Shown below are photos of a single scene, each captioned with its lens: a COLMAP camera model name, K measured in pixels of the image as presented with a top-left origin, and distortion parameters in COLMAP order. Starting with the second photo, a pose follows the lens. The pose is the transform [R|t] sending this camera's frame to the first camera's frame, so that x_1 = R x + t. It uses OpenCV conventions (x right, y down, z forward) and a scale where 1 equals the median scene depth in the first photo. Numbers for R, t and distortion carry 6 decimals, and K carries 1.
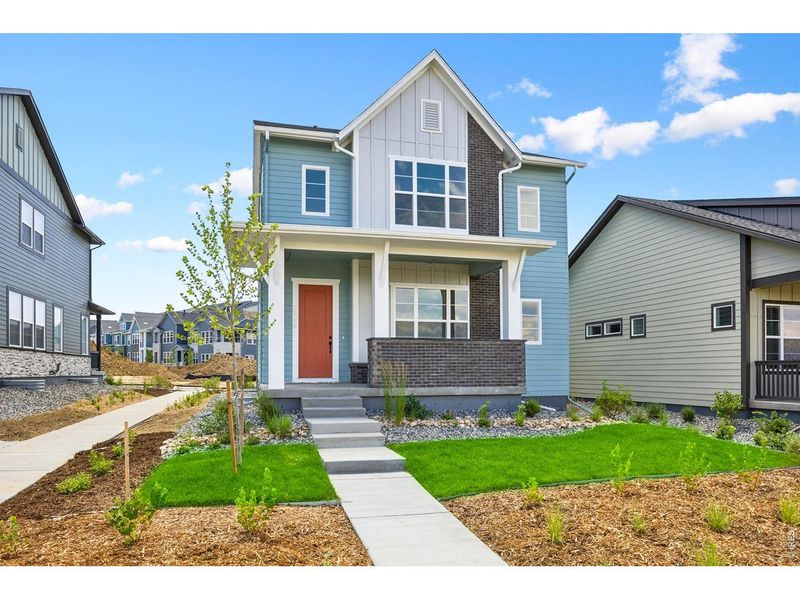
lens RADIAL K [[550.5, 0, 400.0], [0, 550.5, 300.0], [0, 0, 1]] dist [-0.005093, -0.000059]
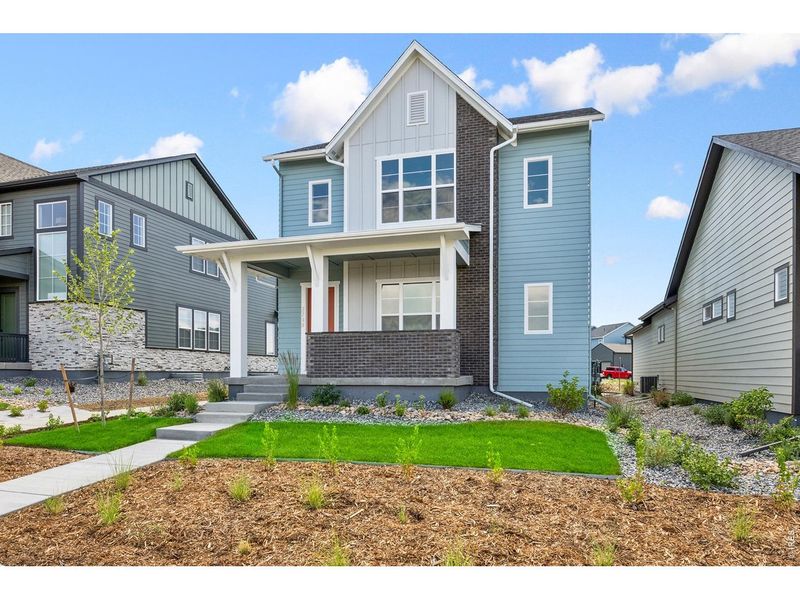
lens RADIAL K [[556.3, 0, 399.0], [0, 556.3, 319.6], [0, 0, 1]] dist [0.002600, -0.001047]
pose [[0.853884, -0.048562, -0.518193, 0.540631], [0.067833, 0.997529, 0.018293, 0.026418], [0.516024, -0.050770, 0.855068, 0.105438]]
